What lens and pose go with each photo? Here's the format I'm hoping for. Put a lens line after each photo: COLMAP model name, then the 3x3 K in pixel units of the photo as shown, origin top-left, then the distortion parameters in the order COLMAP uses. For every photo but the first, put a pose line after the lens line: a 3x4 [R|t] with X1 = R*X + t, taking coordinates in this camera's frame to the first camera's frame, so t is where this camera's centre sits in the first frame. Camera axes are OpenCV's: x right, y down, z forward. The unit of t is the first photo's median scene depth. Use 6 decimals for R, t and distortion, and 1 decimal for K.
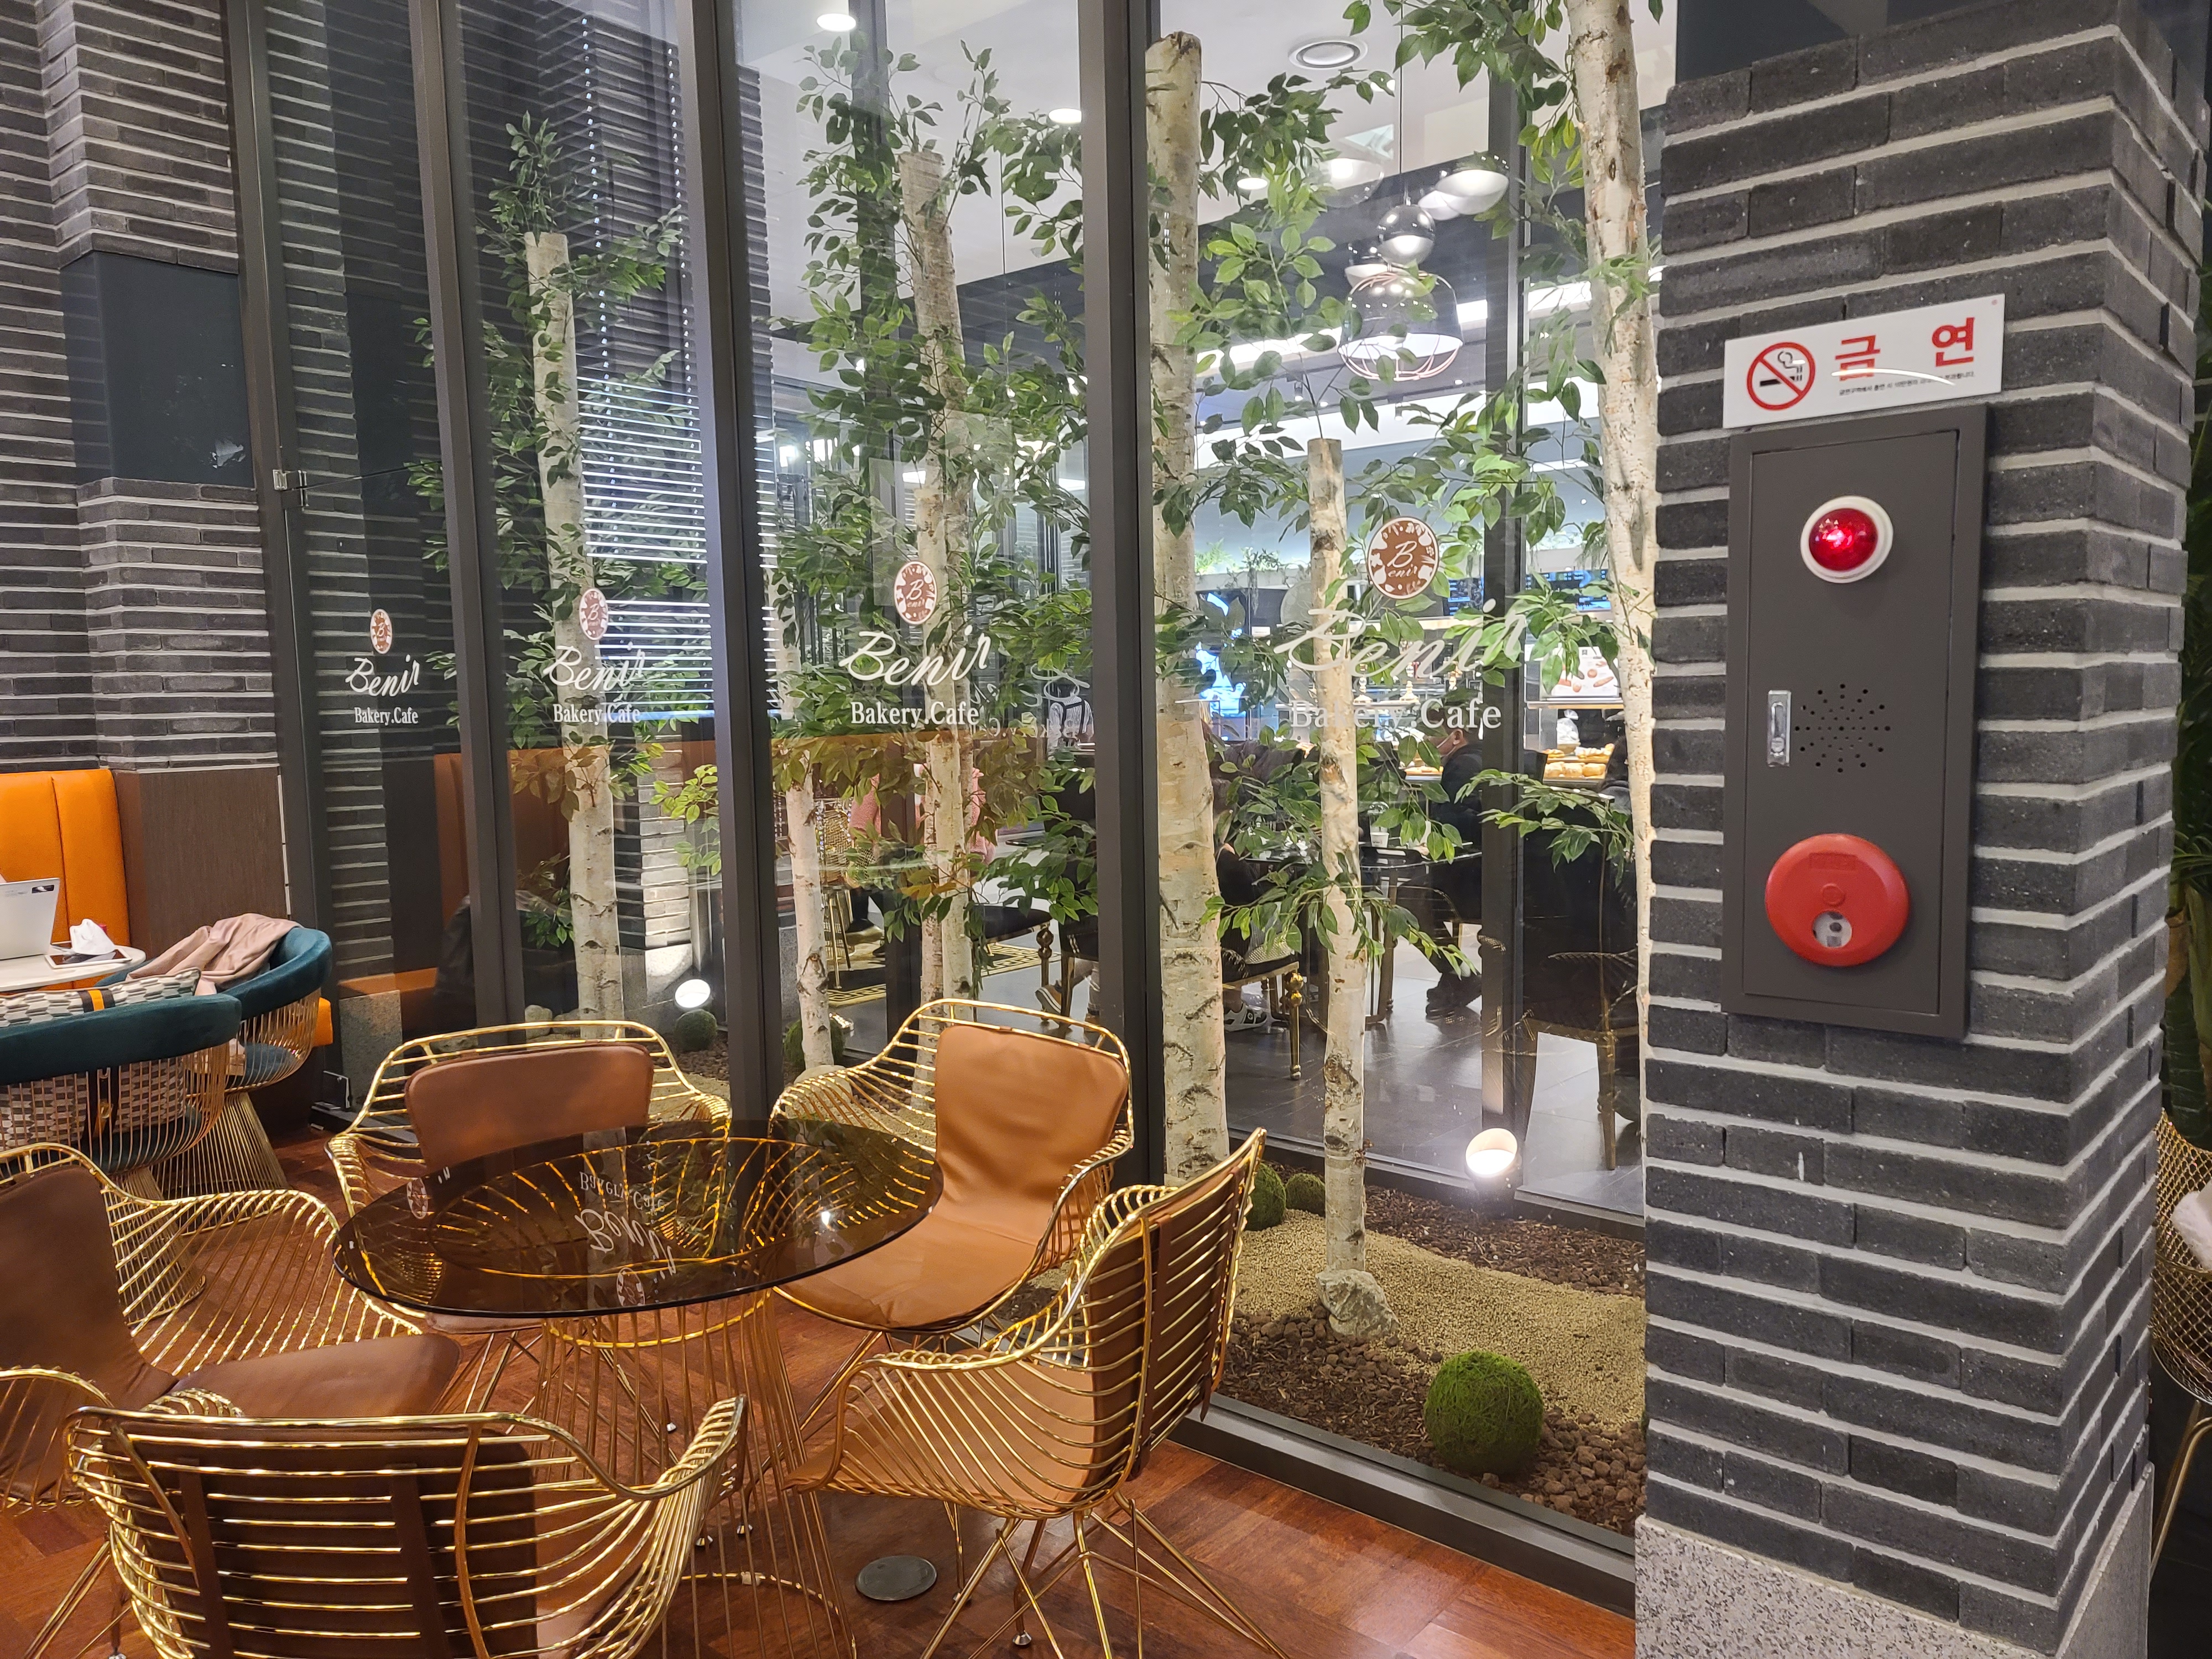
lens RADIAL K [[1599.2, 0, 1118.9], [0, 1599.2, 851.4], [0, 0, 1]] dist [0.153940, -0.171503]
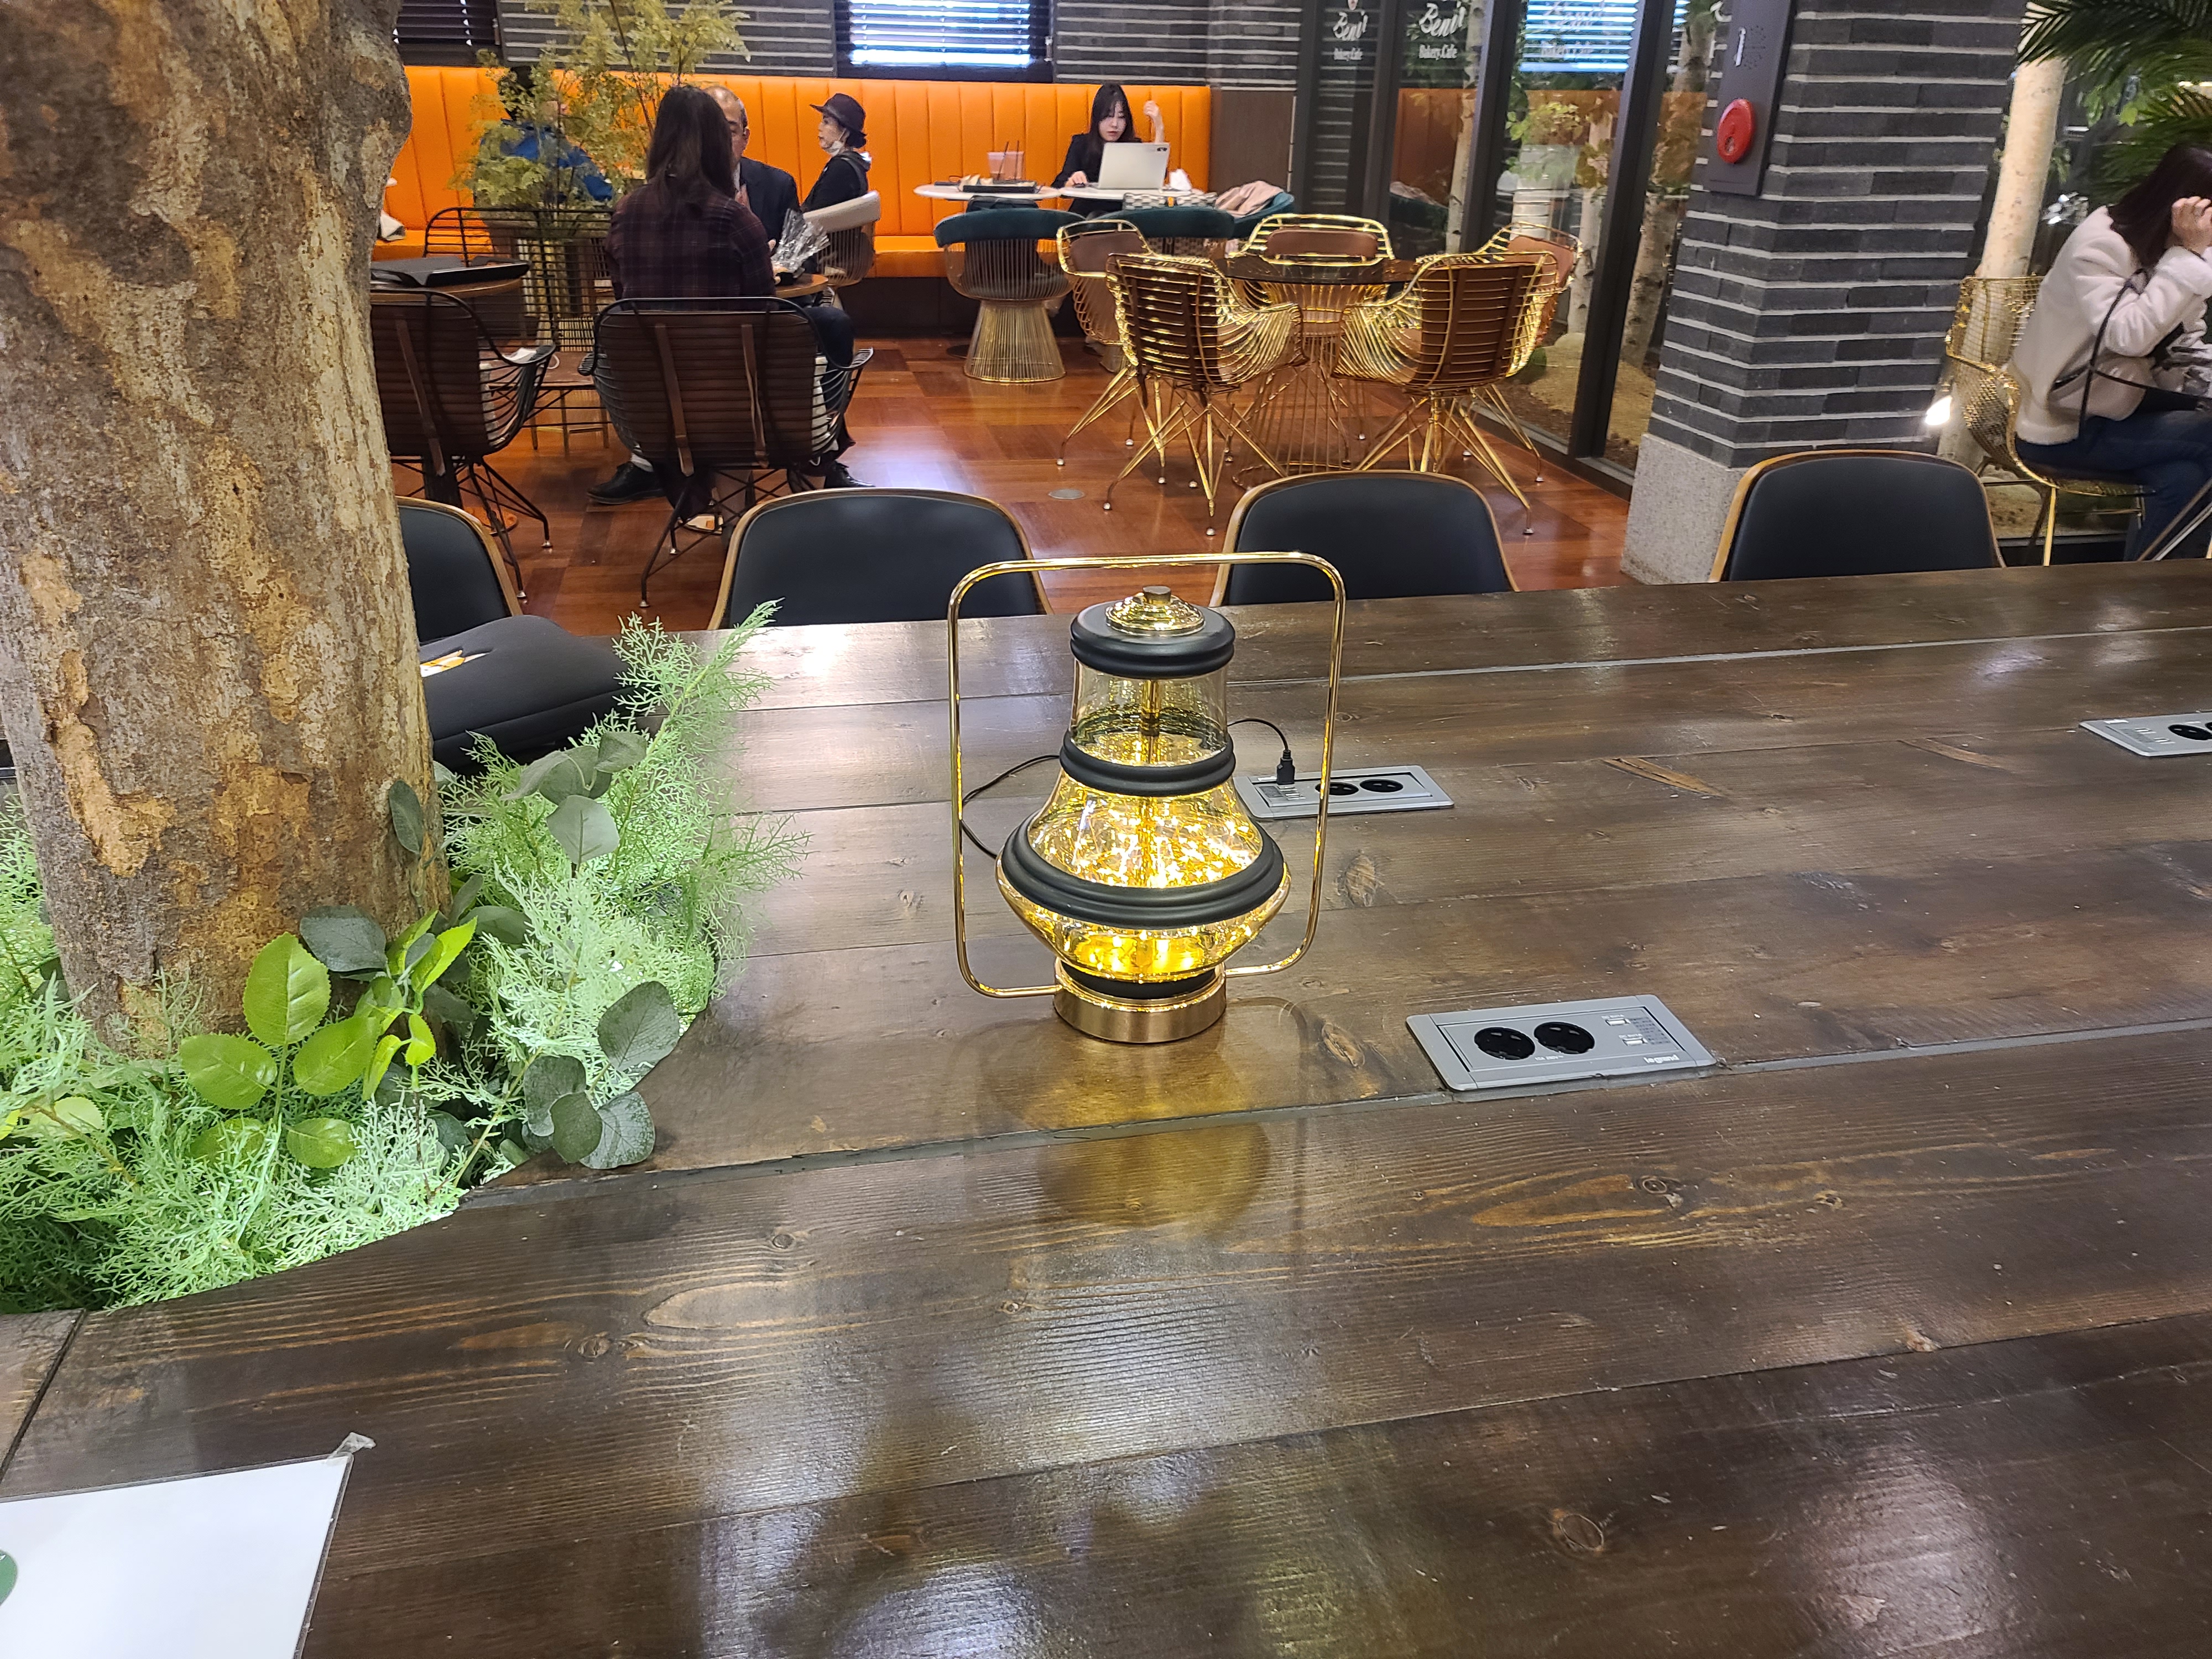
lens RADIAL K [[1599.2, 0, 1118.9], [0, 1599.2, 851.4], [0, 0, 1]] dist [0.153940, -0.171503]
pose [[0.793934, 0.293150, -0.532664, 0.488335], [-0.096063, 0.925565, 0.366199, 0.076131], [0.600366, -0.239569, 0.762999, -0.585840]]
